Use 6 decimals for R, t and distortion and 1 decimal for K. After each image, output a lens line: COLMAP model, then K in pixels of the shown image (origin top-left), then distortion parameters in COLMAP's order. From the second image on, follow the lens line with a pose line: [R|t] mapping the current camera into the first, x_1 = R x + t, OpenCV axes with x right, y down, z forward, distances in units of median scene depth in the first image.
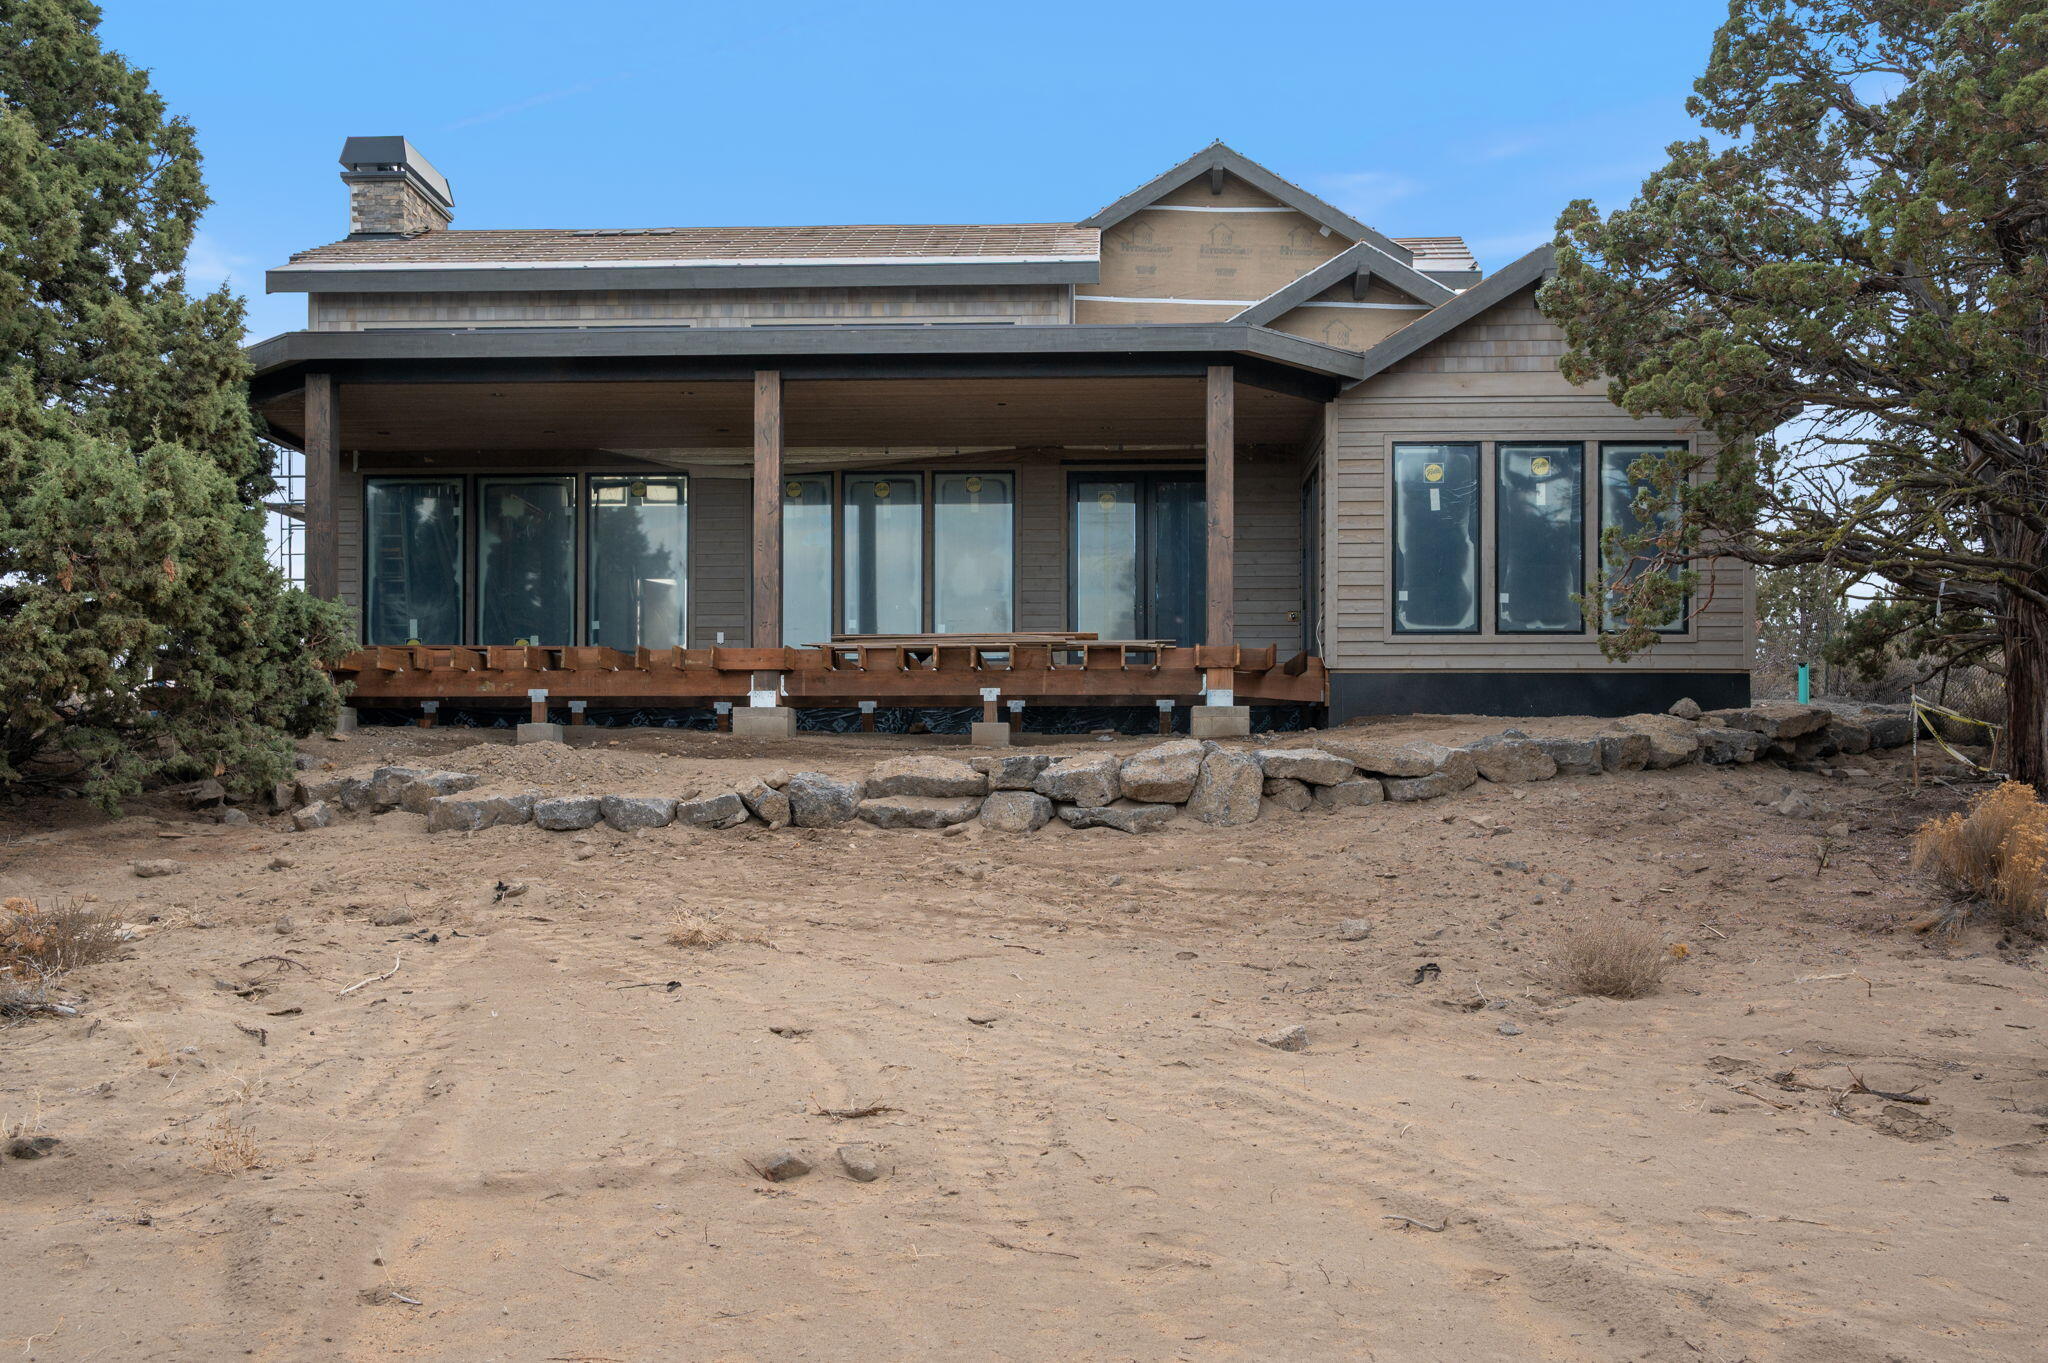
lens RADIAL K [[1898.8, 0, 1064.1], [0, 1898.8, 786.0], [0, 0, 1]] dist [-0.007997, 0.000000]
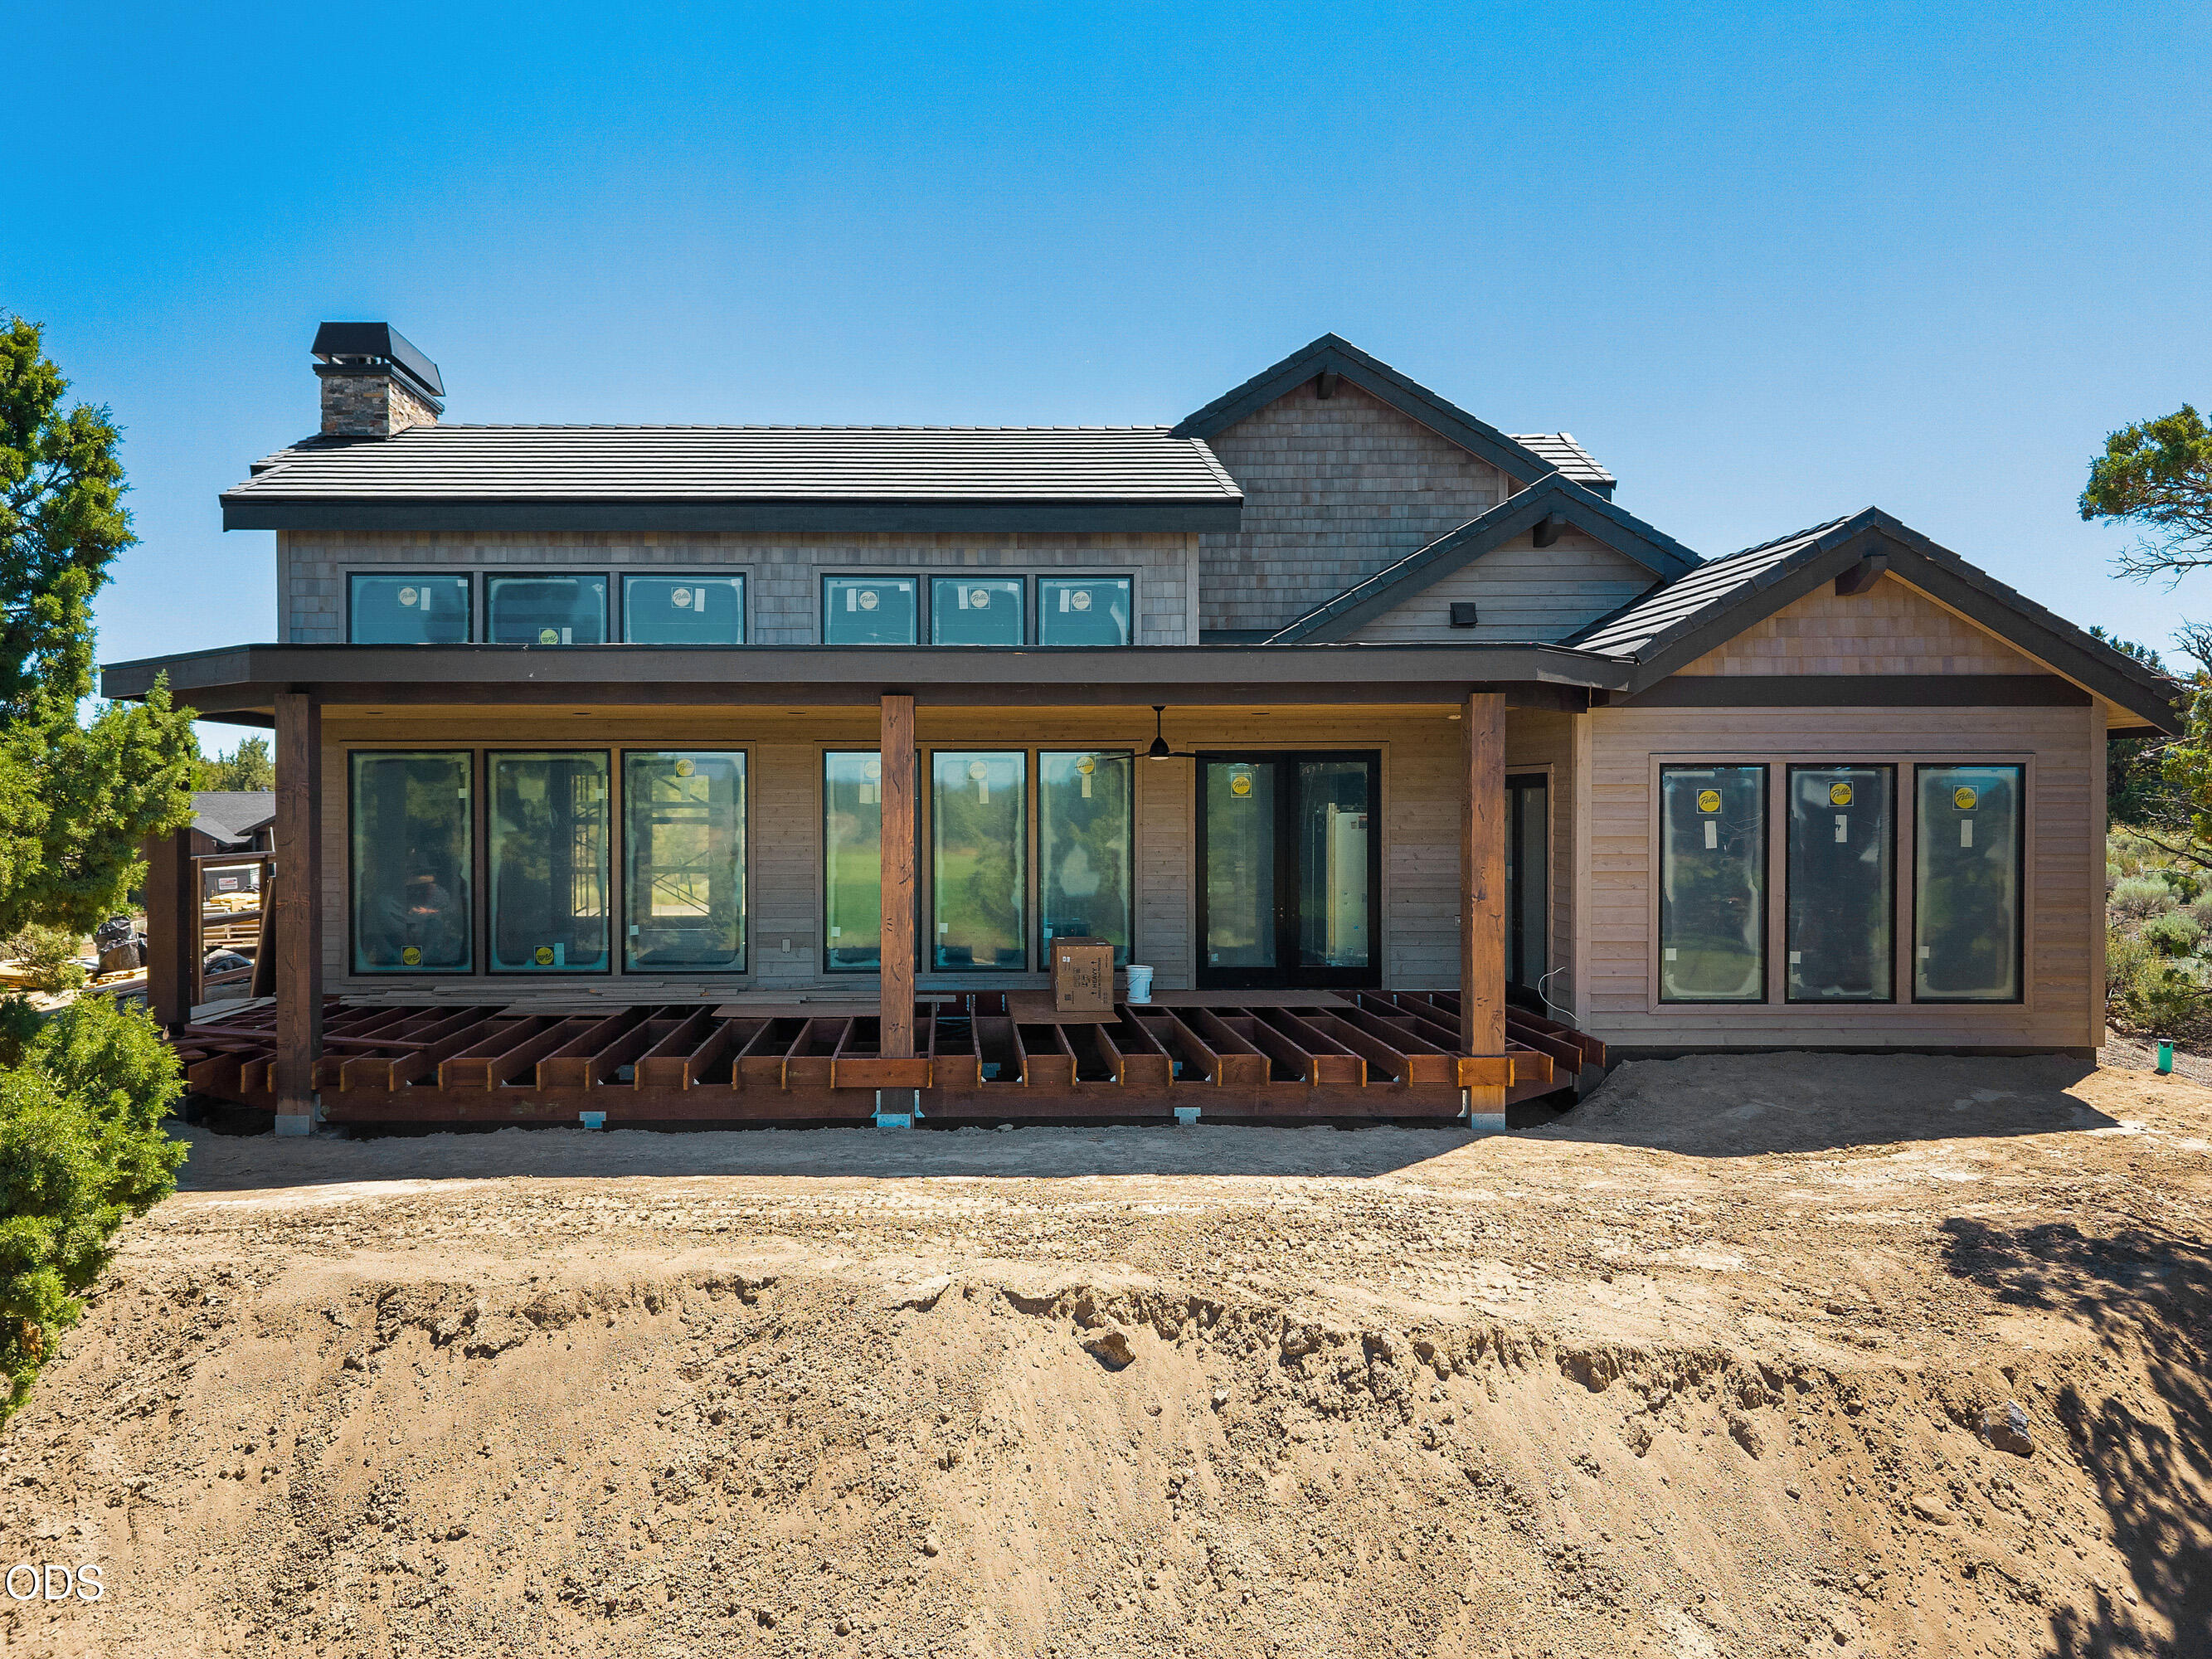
lens RADIAL K [[1595.0, 0, 980.7], [0, 1595.0, 799.6], [0, 0, 1]] dist [0.009450, -0.007403]
pose [[0.999173, 0.000396, 0.040651, -0.149149], [-0.001032, 0.999878, 0.015614, -0.186867], [-0.040639, -0.015643, 0.999051, 0.358649]]
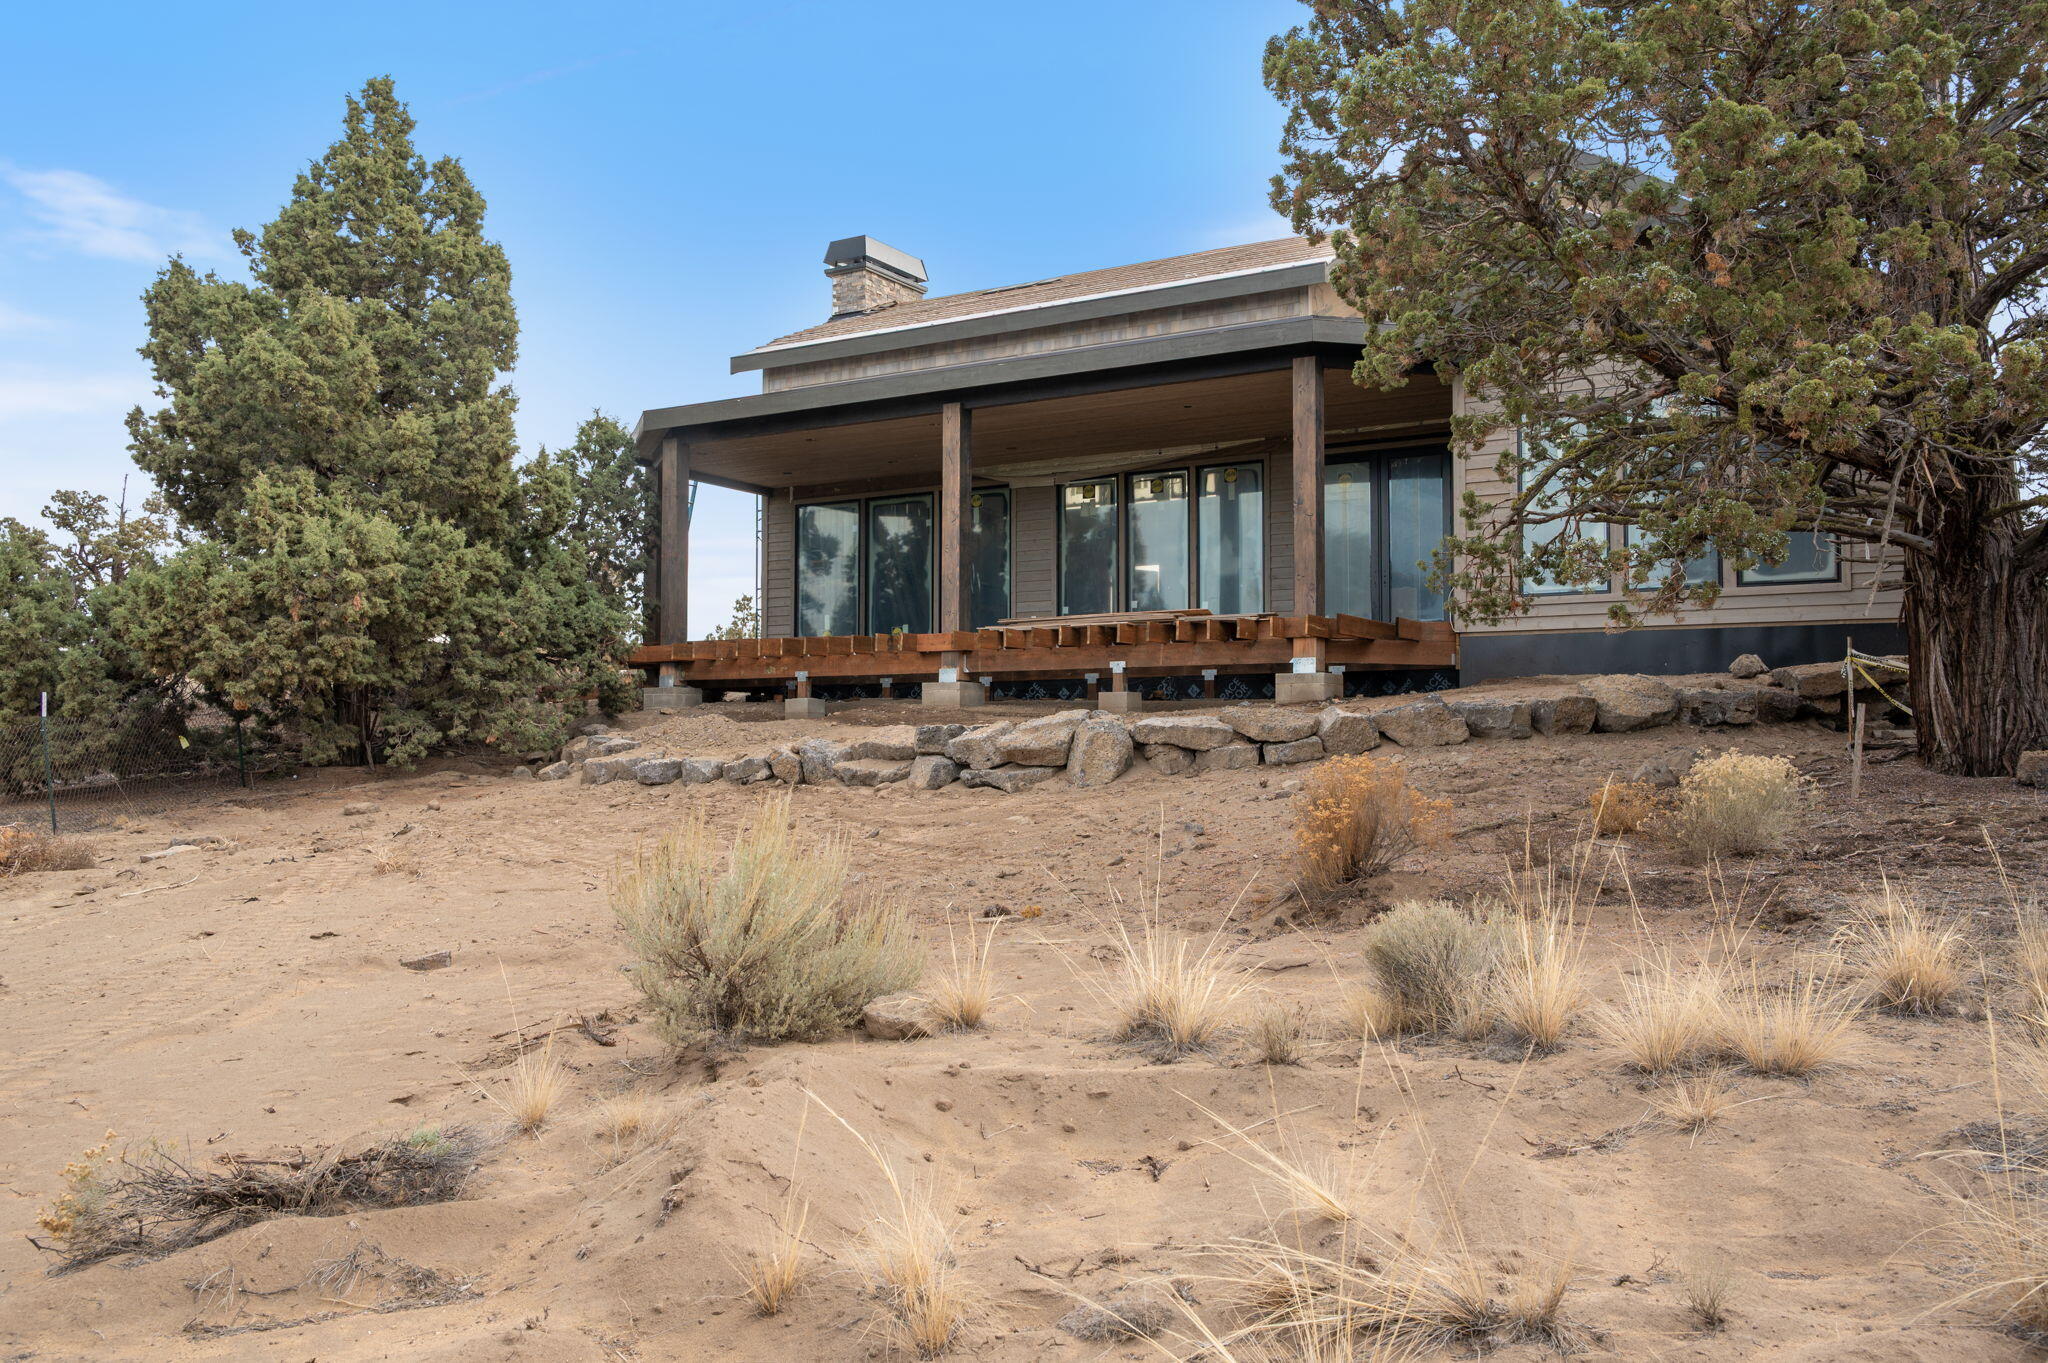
lens RADIAL K [[1729.9, 0, 1027.0], [0, 1729.9, 678.5], [0, 0, 1]] dist [-0.001951, 0.002958]
pose [[0.864981, -0.020480, -0.501387, 0.432457], [0.003818, 0.999406, -0.034236, -0.006190], [0.501791, 0.027699, 0.864545, 0.078546]]
